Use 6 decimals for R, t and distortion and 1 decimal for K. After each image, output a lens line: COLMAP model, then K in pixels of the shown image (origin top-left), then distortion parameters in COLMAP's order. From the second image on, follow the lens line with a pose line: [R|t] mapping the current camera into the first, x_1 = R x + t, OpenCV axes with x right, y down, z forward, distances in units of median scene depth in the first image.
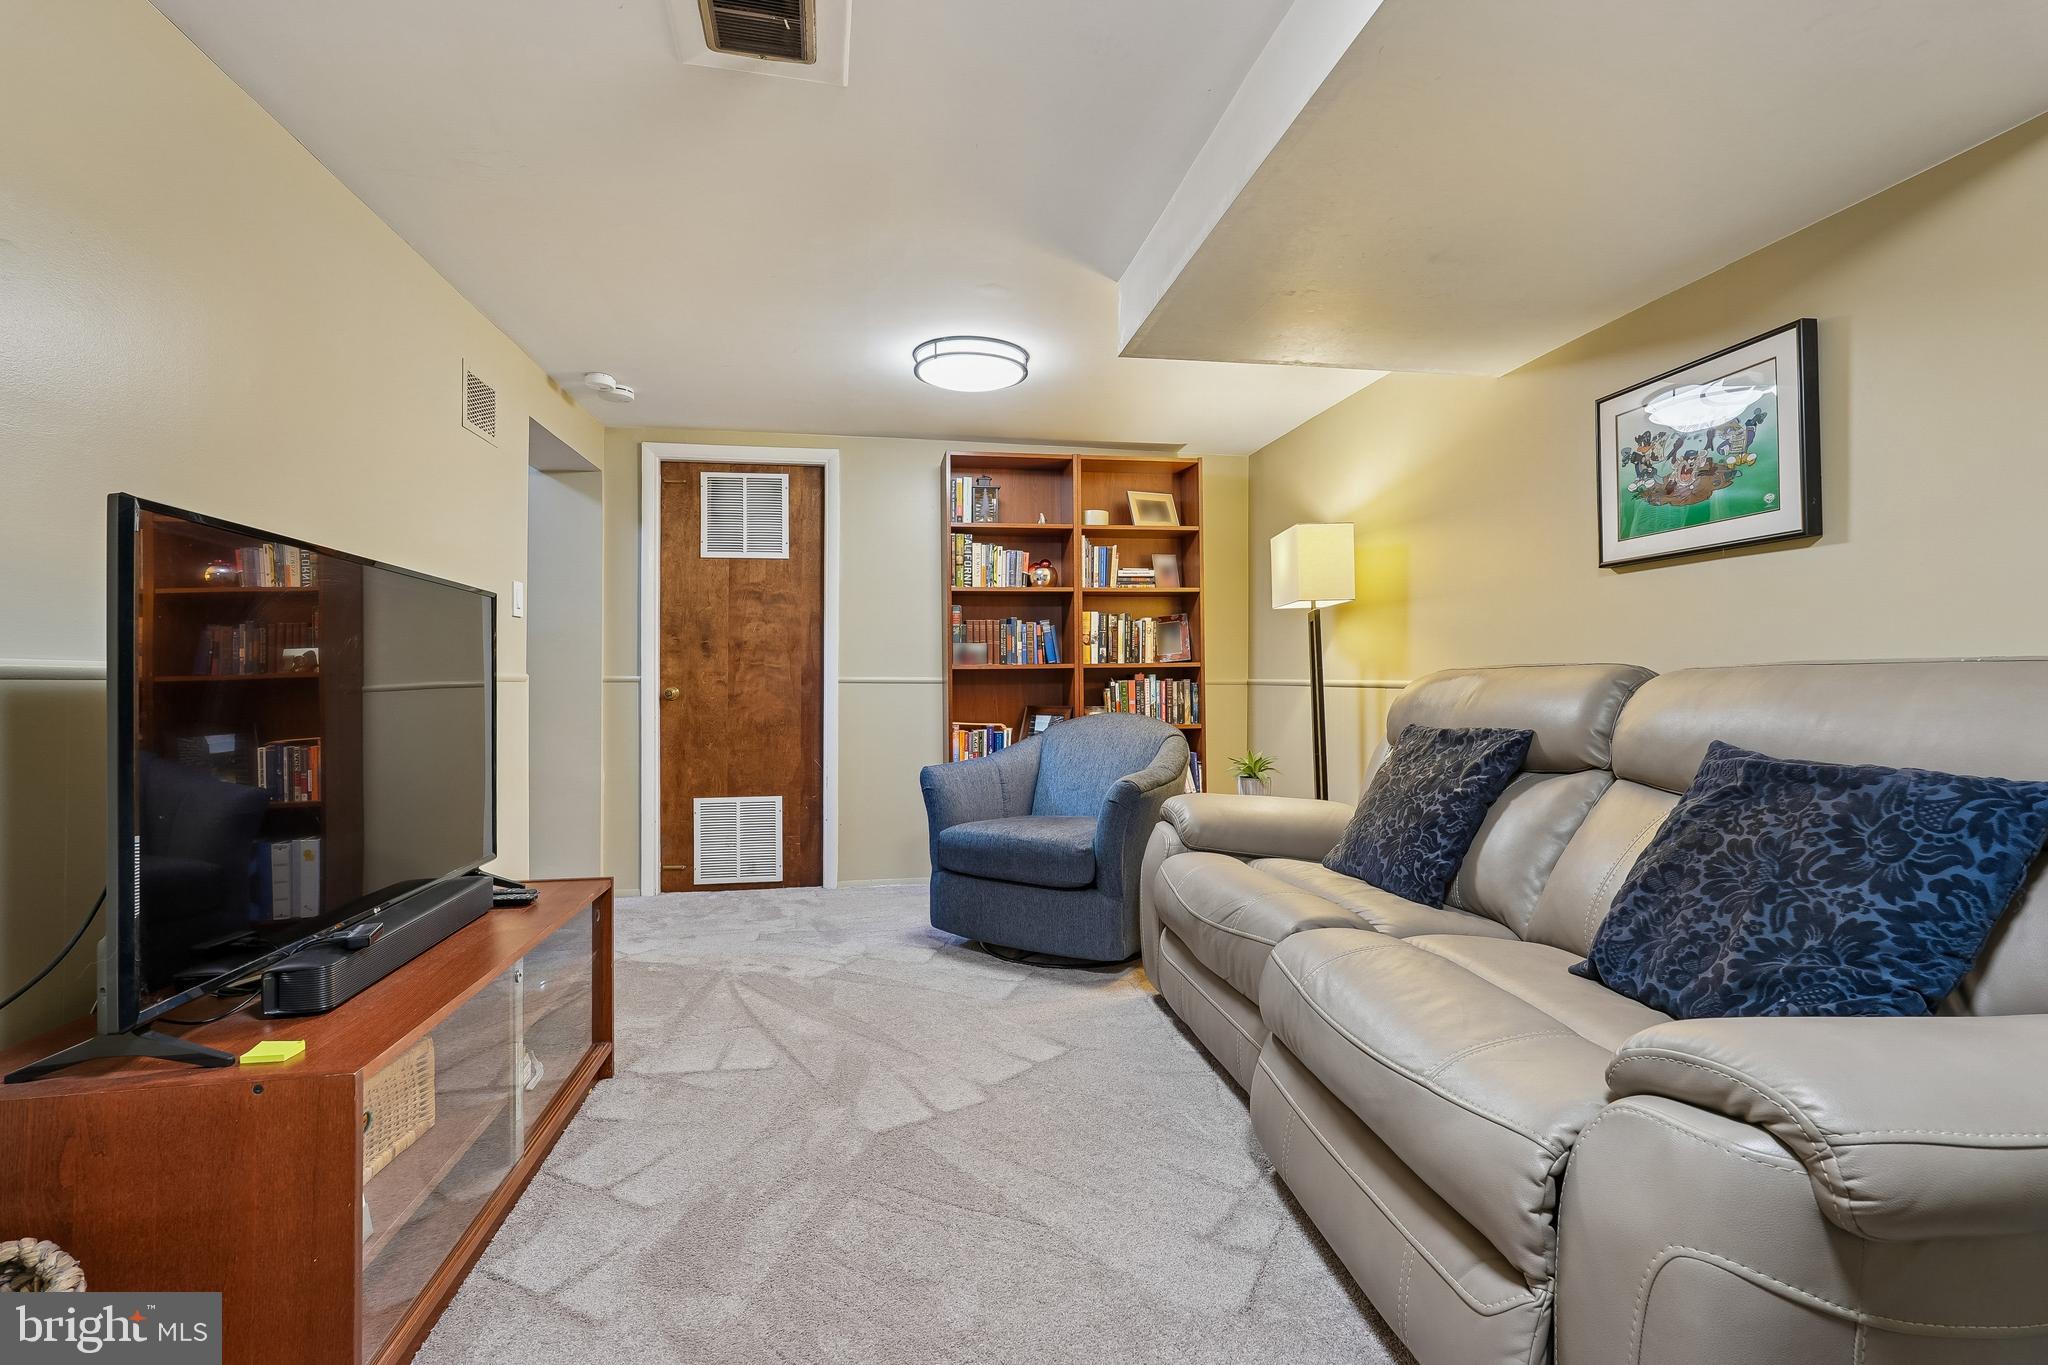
lens RADIAL K [[909.9, 0, 1024.0], [0, 909.9, 682.5], [0, 0, 1]] dist [-0.000808, 0.000108]
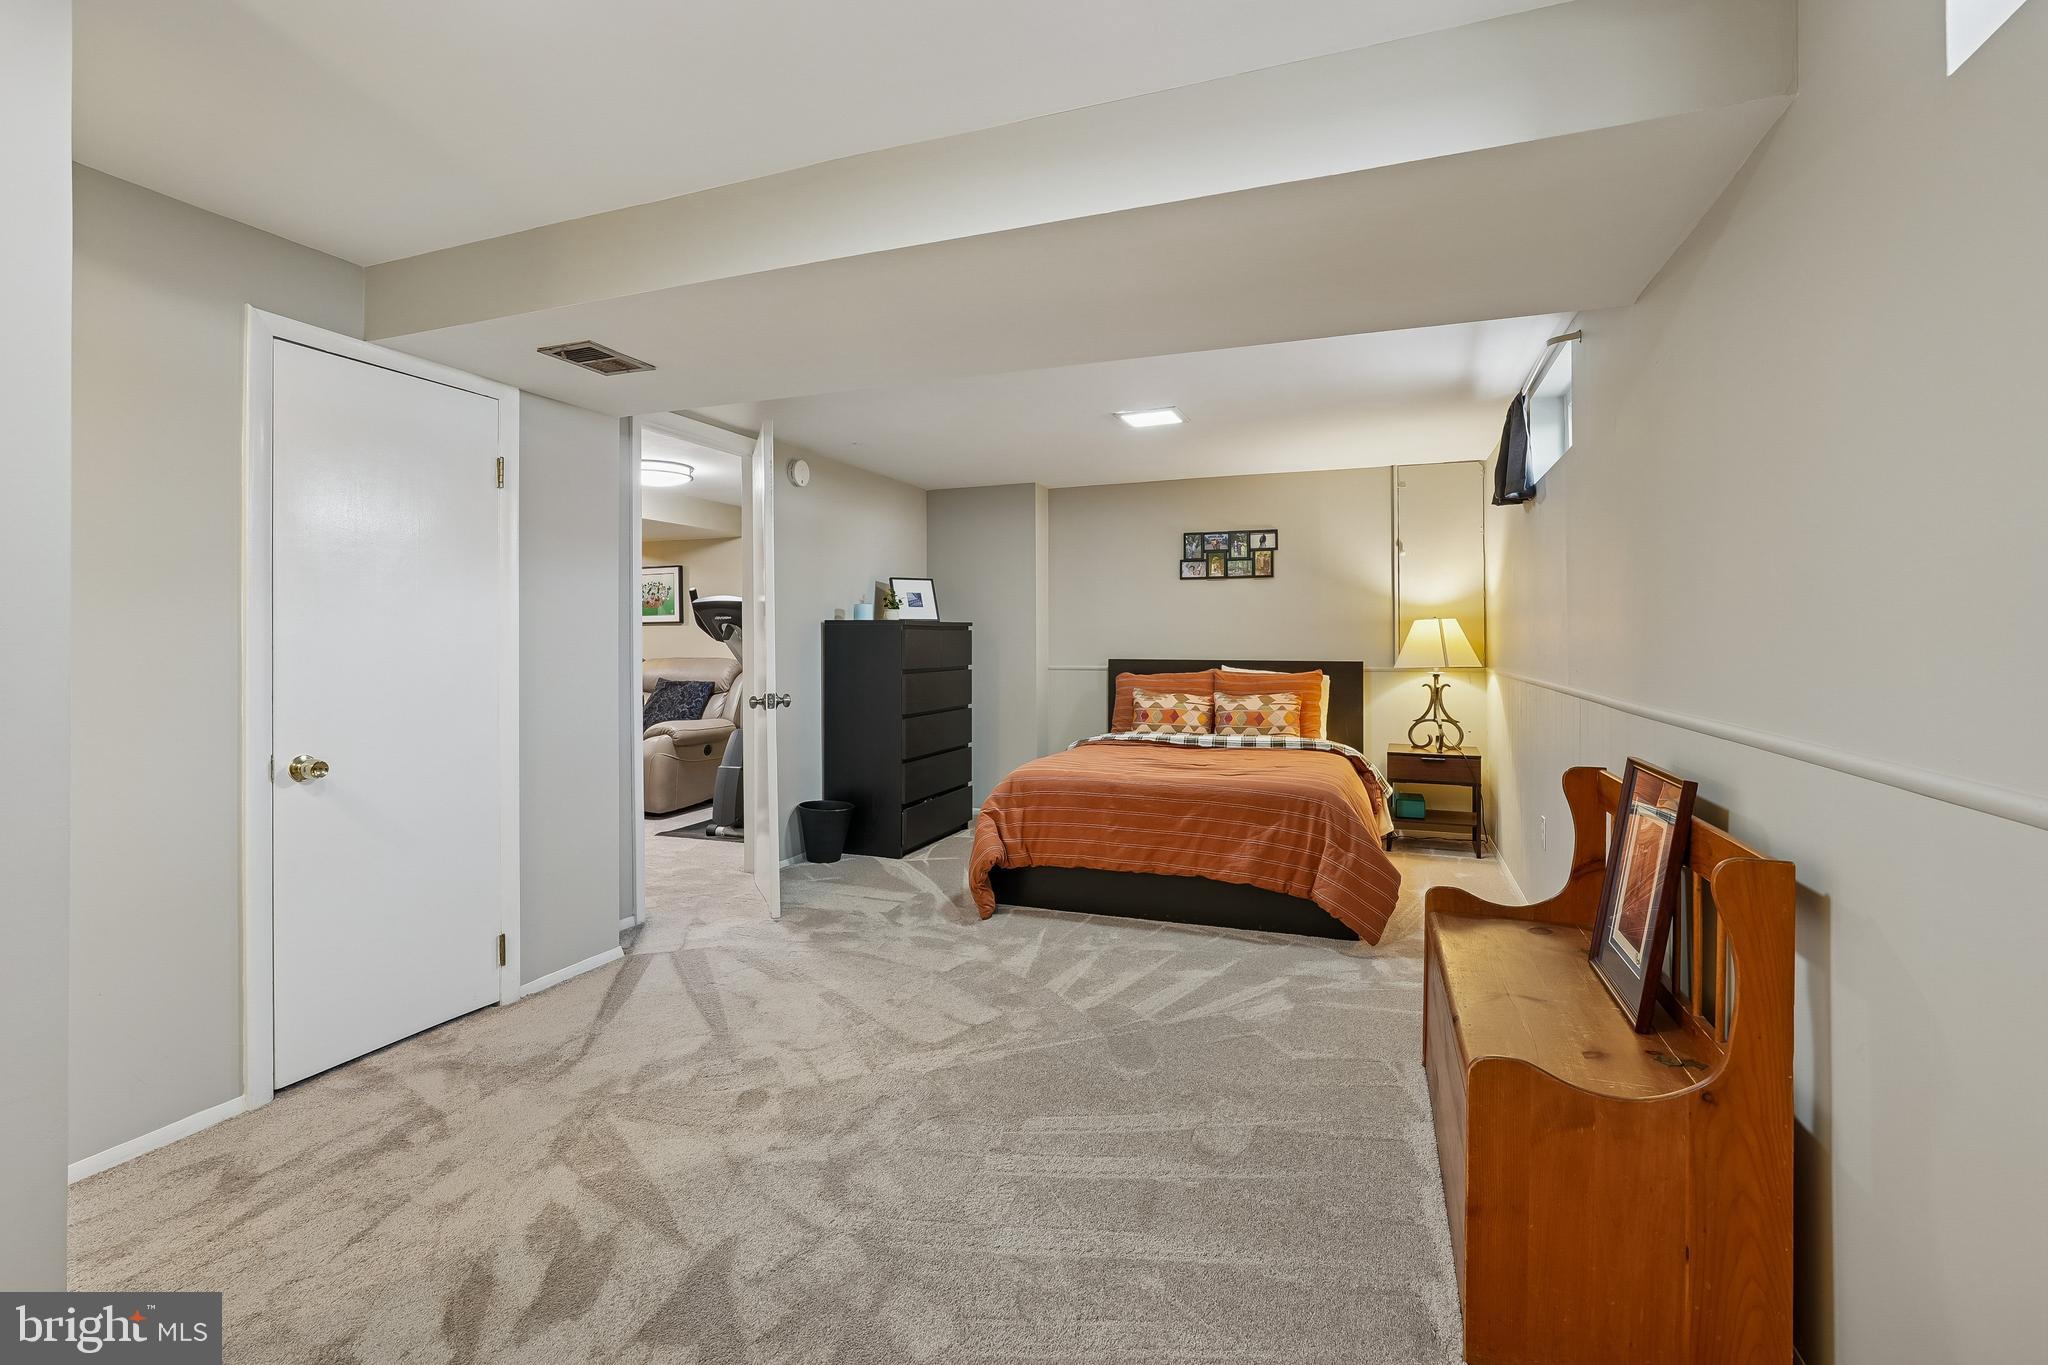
lens RADIAL K [[909.9, 0, 1024.0], [0, 909.9, 682.5], [0, 0, 1]] dist [-0.000808, 0.000108]
pose [[0.499544, -0.000248, 0.866289, -2.153369], [-0.007901, 0.999957, 0.004842, 0.055639], [-0.866253, -0.009263, 0.499520, -2.700952]]
